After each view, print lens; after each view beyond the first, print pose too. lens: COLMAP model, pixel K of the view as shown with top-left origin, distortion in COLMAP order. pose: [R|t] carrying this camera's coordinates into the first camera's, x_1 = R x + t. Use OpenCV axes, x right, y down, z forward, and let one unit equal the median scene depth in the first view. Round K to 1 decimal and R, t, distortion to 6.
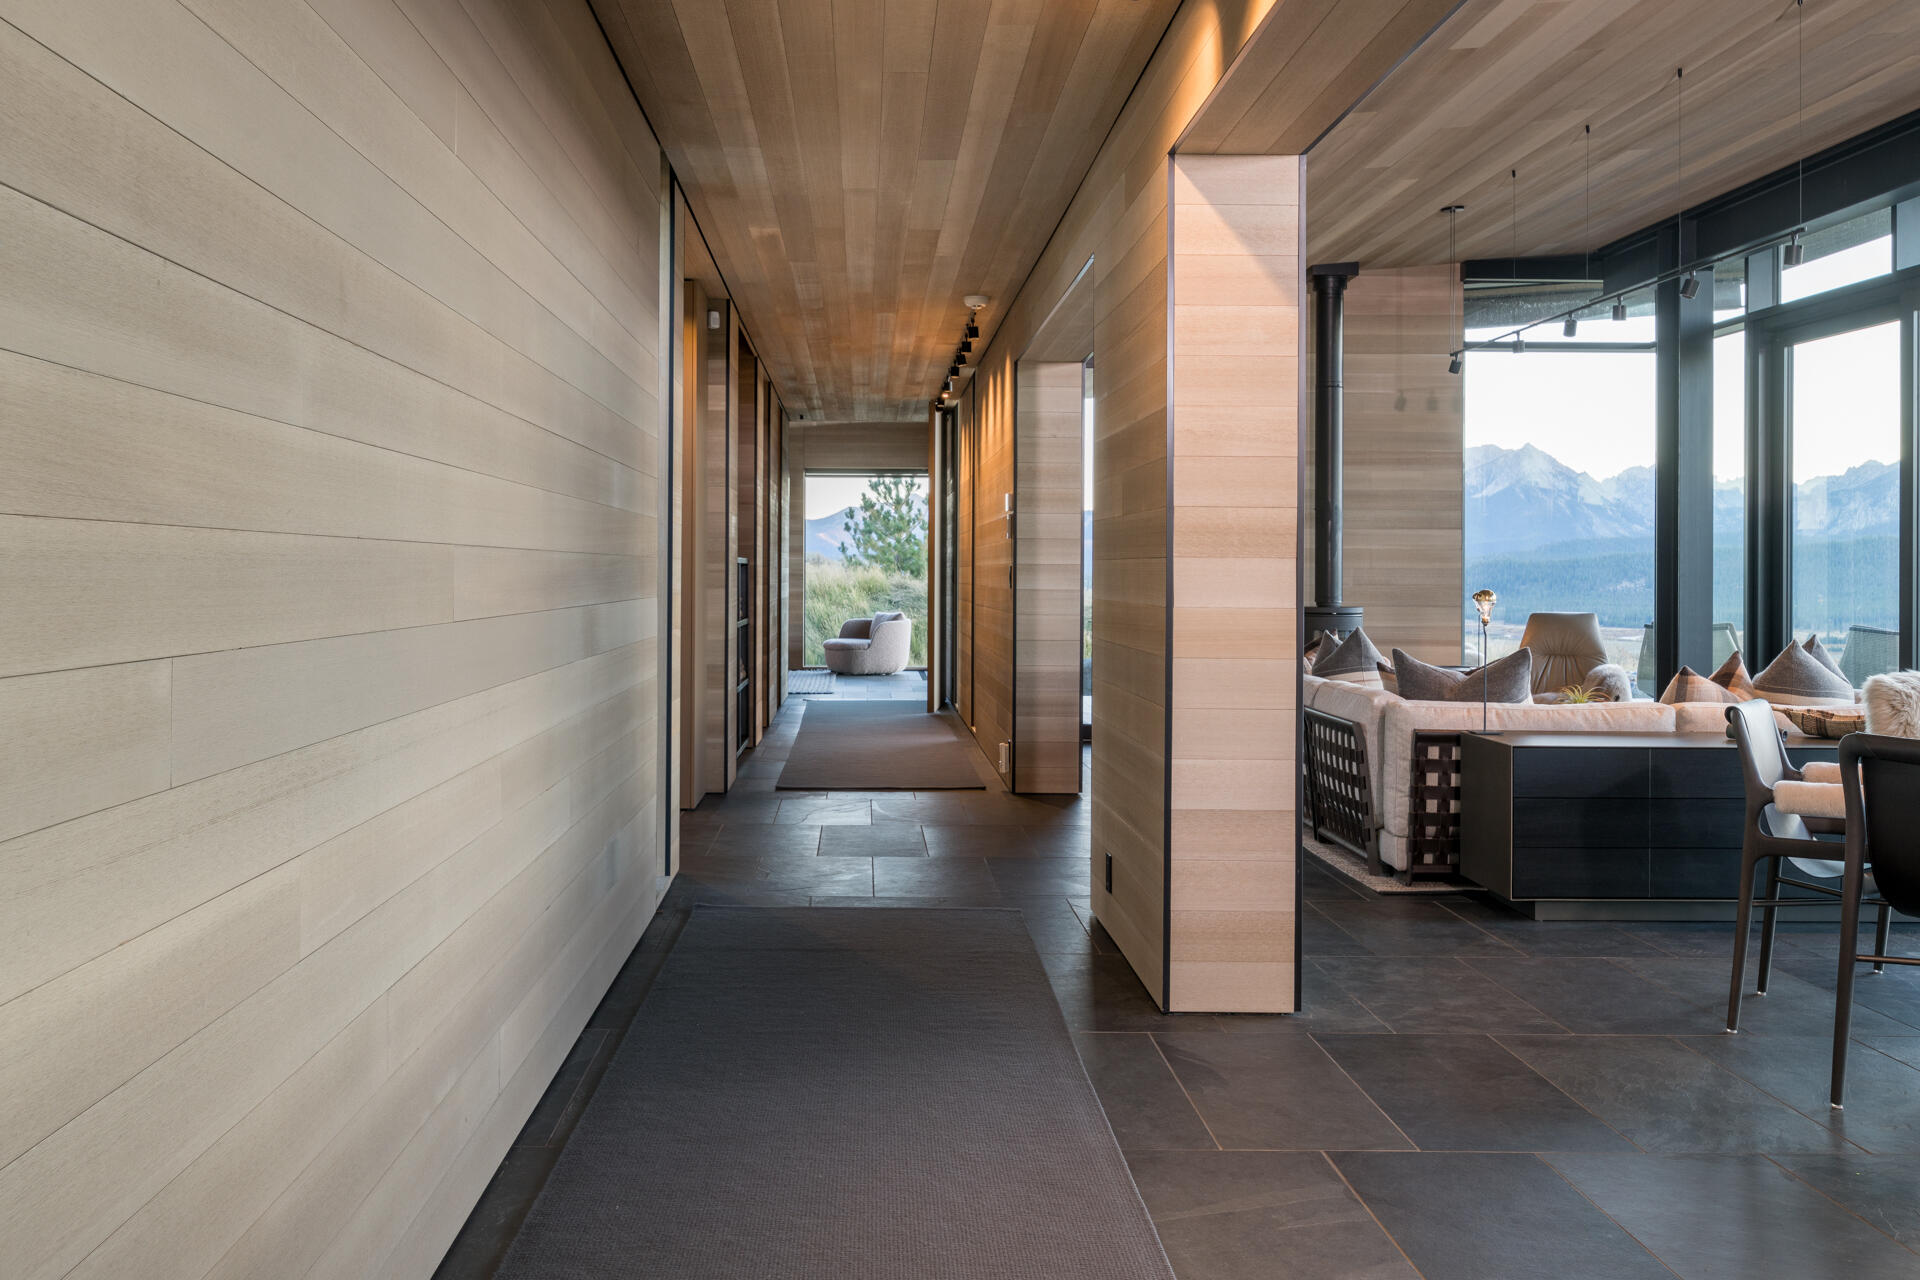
lens RADIAL K [[1690.8, 0, 958.3], [0, 1690.8, 589.3], [0, 0, 1]] dist [-0.001667, -0.000031]
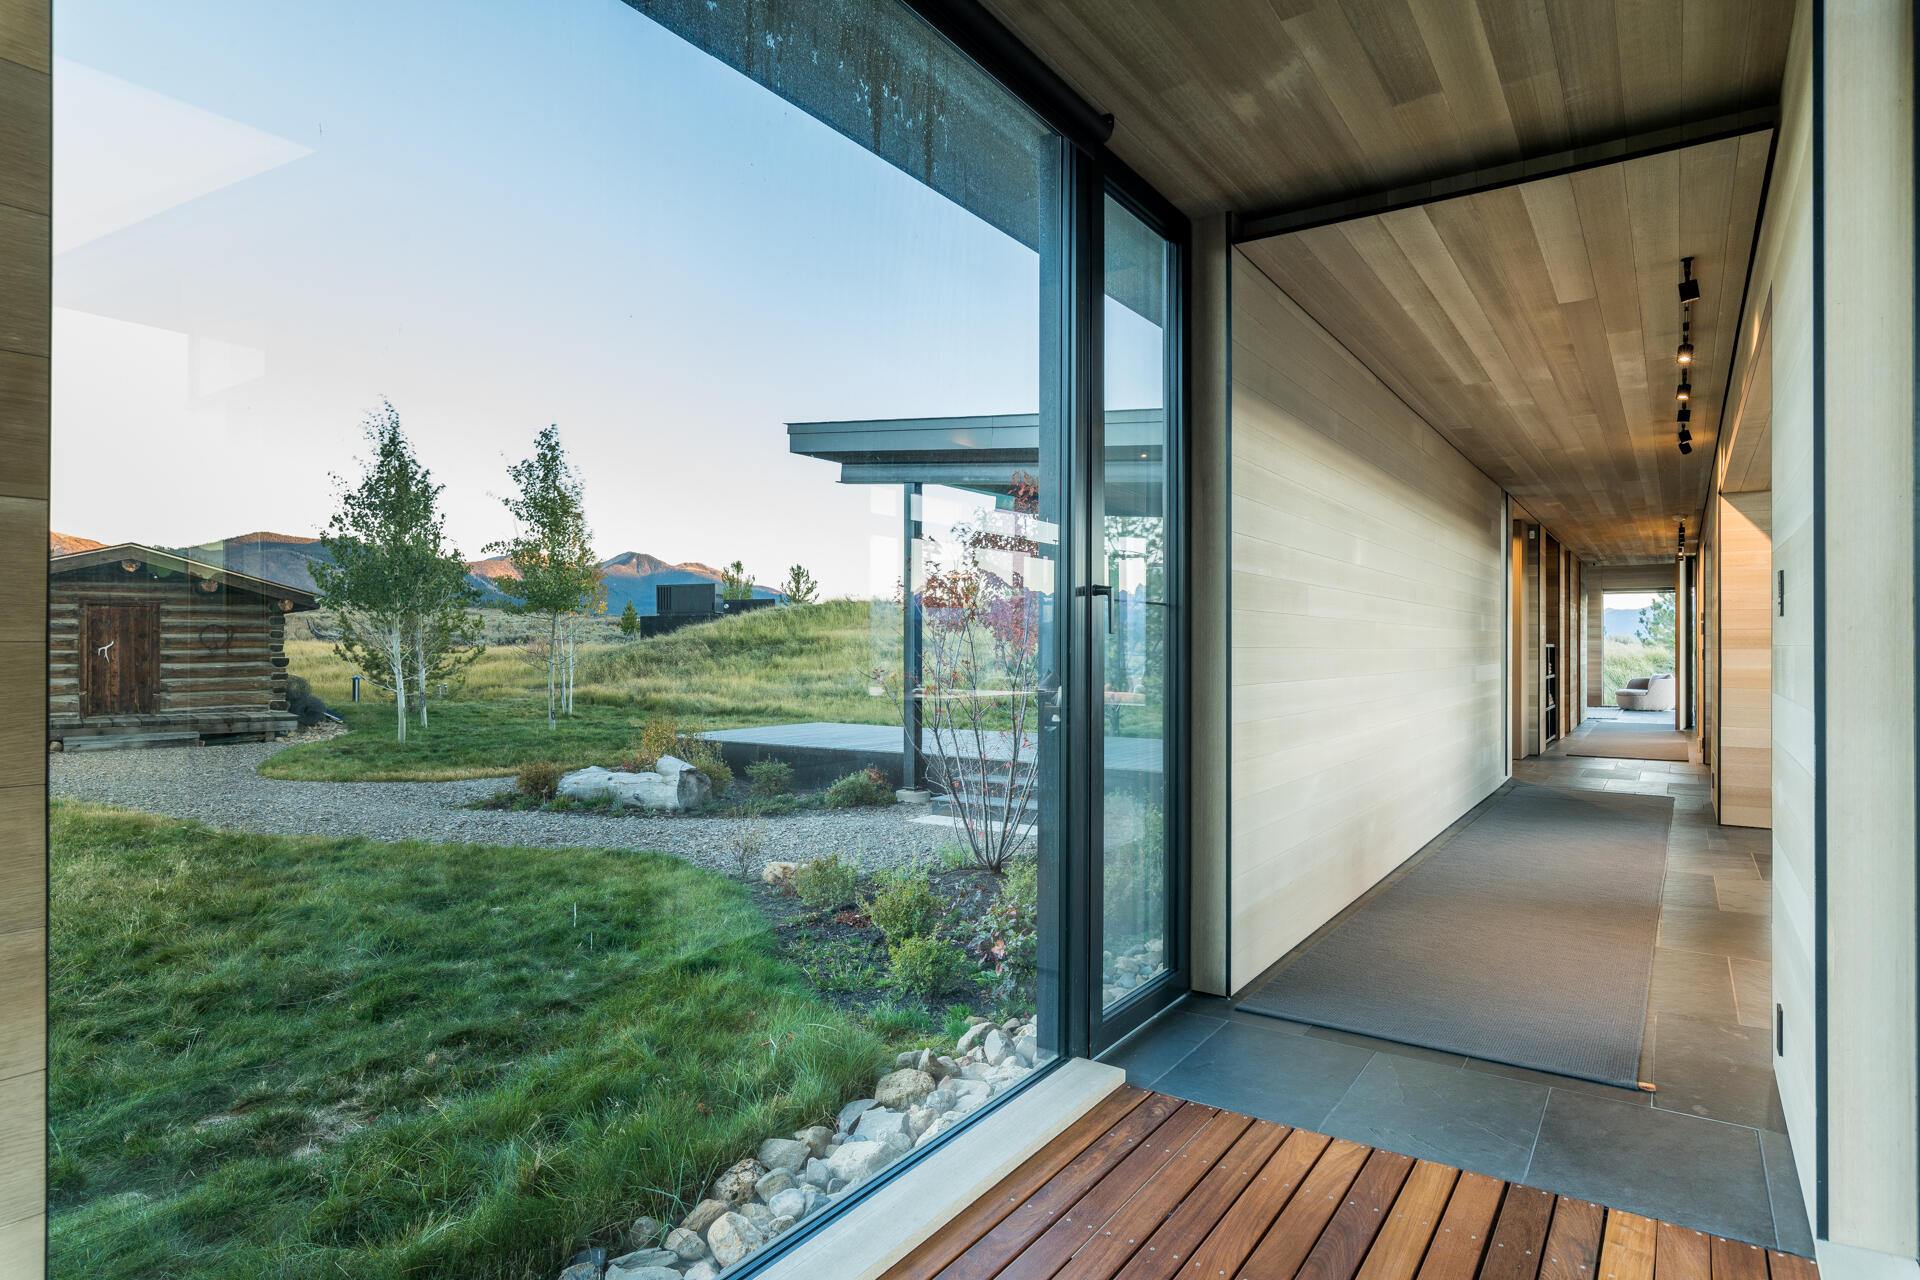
lens RADIAL K [[1073.1, 0, 960.0], [0, 1073.1, 640.0], [0, 0, 1]] dist [0.038795, 0.000475]
pose [[0.799193, -0.008537, -0.601014, 0.071583], [-0.001799, 0.999861, -0.016594, -0.001109], [0.601072, 0.014343, 0.799066, -0.373355]]
